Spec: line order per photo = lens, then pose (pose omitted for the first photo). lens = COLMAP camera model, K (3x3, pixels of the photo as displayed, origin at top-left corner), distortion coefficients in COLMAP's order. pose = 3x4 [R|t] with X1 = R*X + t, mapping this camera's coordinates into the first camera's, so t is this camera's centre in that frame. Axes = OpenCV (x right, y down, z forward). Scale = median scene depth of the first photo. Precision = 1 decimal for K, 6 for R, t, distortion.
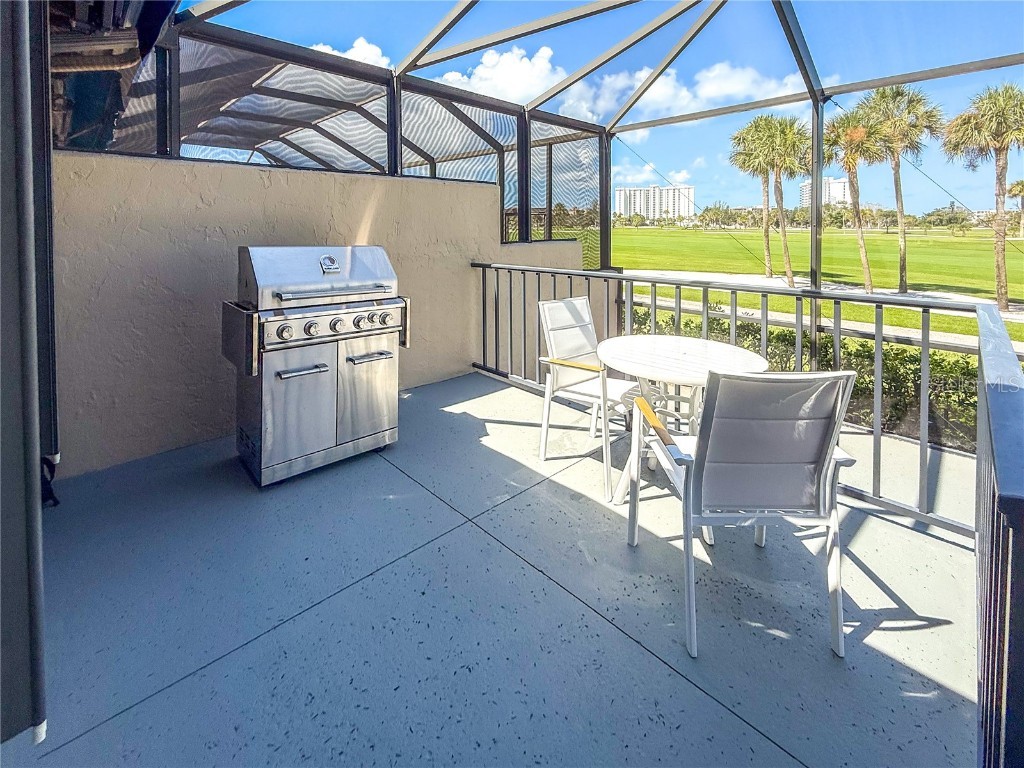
lens RADIAL K [[440.1, 0, 491.9], [0, 440.1, 237.2], [0, 0, 1]] dist [-0.000698, -0.000851]
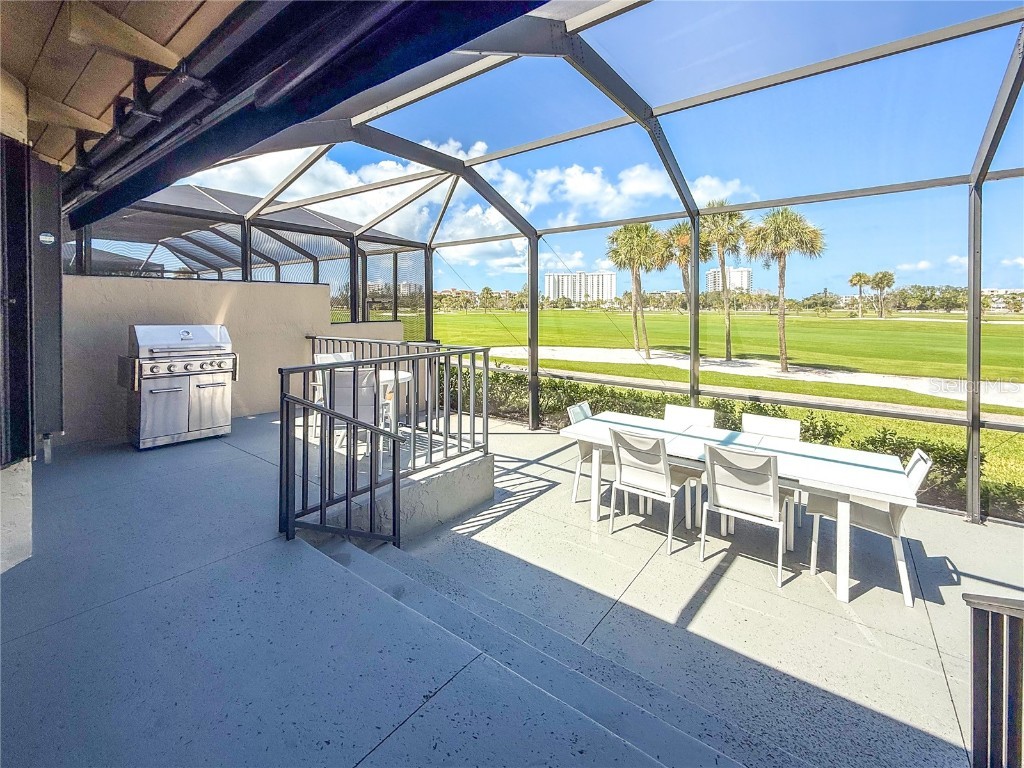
lens RADIAL K [[440.1, 0, 533.8], [0, 440.1, 310.8], [0, 0, 1]] dist [-0.000698, -0.000851]
pose [[0.981291, 0.000006, 0.192531, 0.127584], [0.003462, 0.999838, -0.017676, -0.000158], [-0.192499, 0.018012, 0.981132, -0.196735]]
